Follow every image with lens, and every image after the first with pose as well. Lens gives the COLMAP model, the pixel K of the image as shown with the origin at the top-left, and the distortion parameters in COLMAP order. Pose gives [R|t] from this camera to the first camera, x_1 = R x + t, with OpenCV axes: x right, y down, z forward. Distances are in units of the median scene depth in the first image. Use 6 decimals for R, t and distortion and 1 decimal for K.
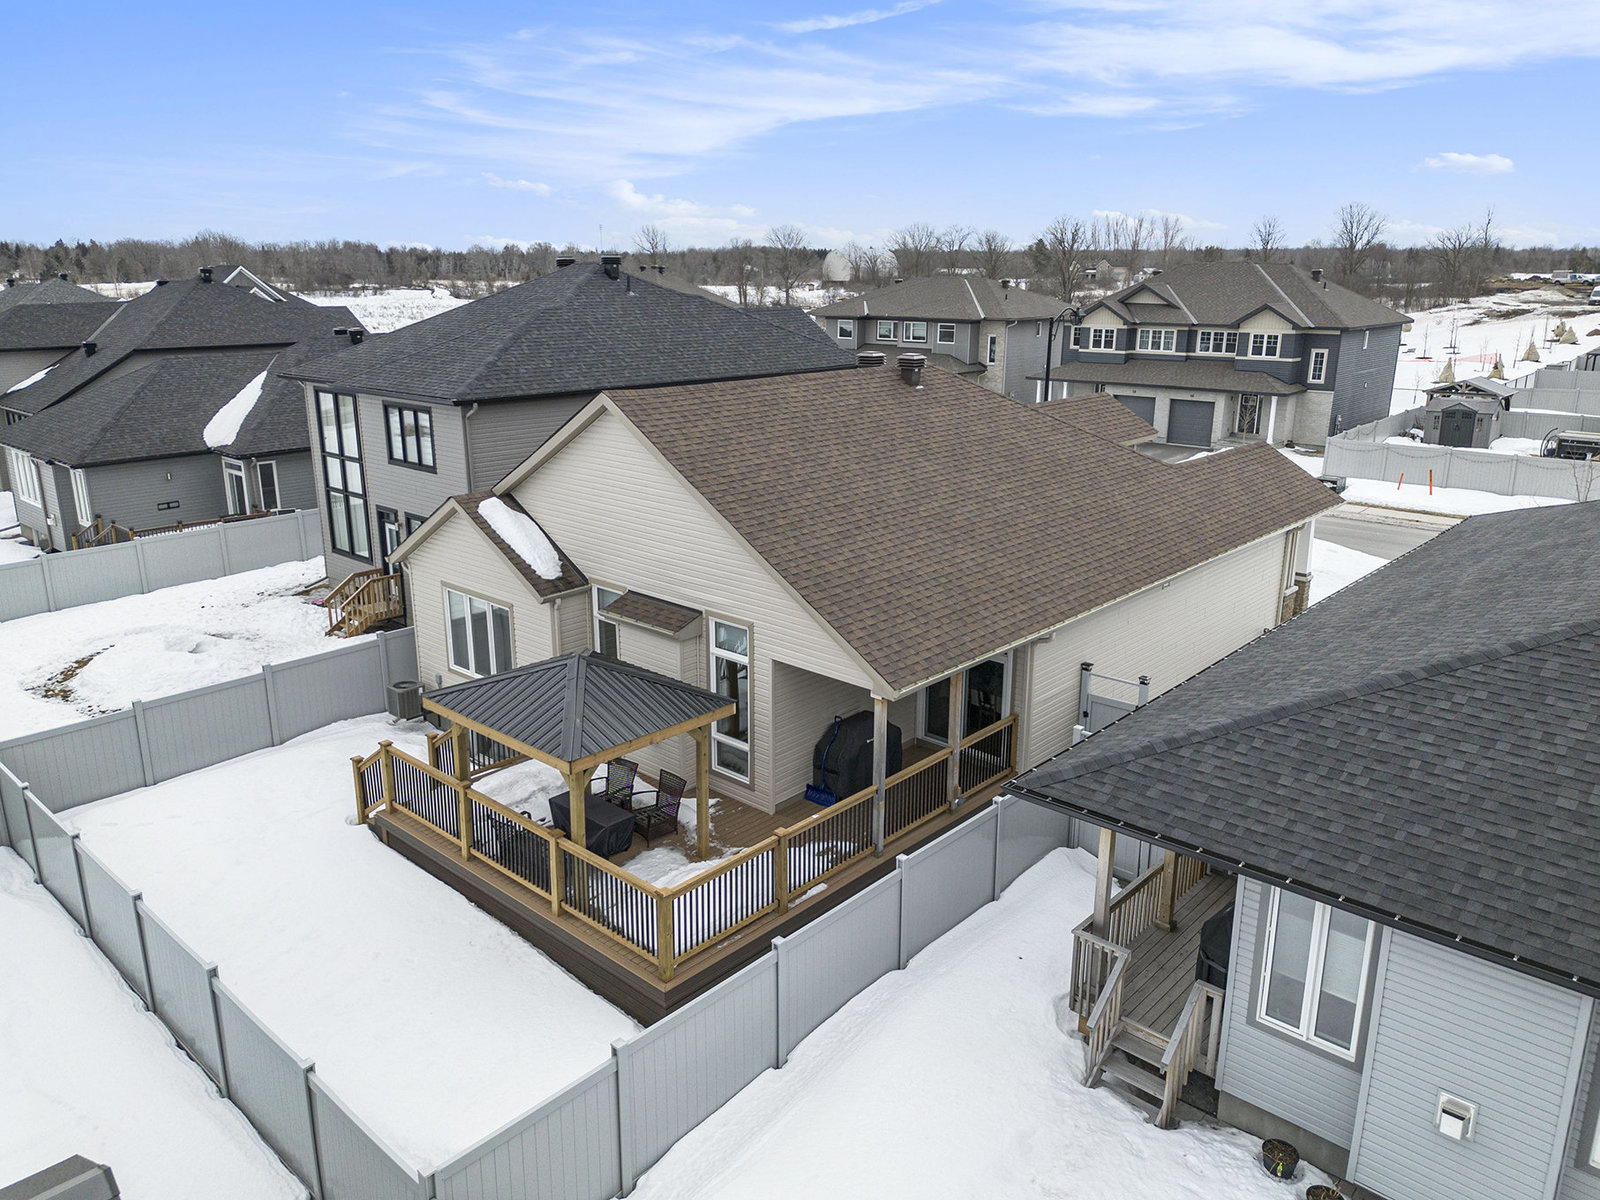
lens RADIAL K [[1160.7, 0, 796.0], [0, 1160.7, 575.1], [0, 0, 1]] dist [0.041511, -0.004048]
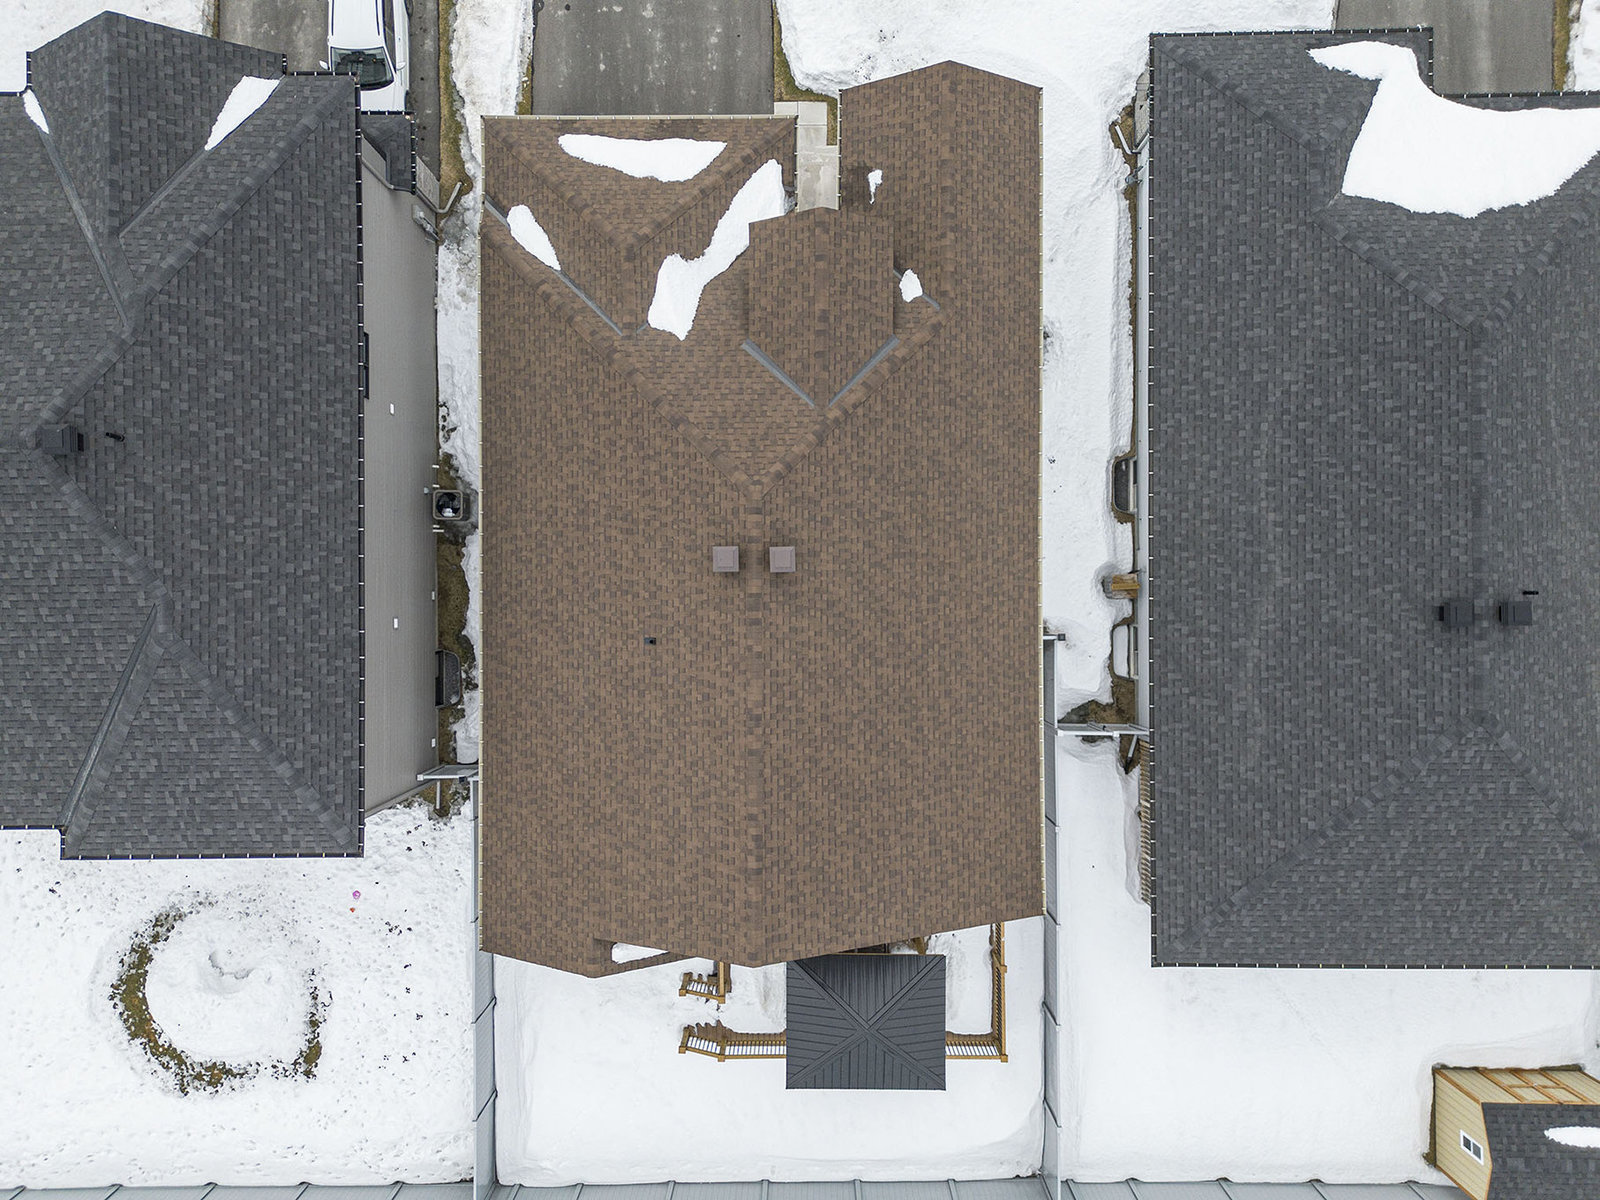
lens RADIAL K [[1128.1, 0, 792.8], [0, 1128.1, 594.0], [0, 0, 1]] dist [0.058961, -0.040715]
pose [[0.740096, -0.672488, -0.004170, 0.080308], [0.181803, 0.194103, 0.963987, -0.942372], [-0.647461, -0.714201, 0.265915, 0.668748]]
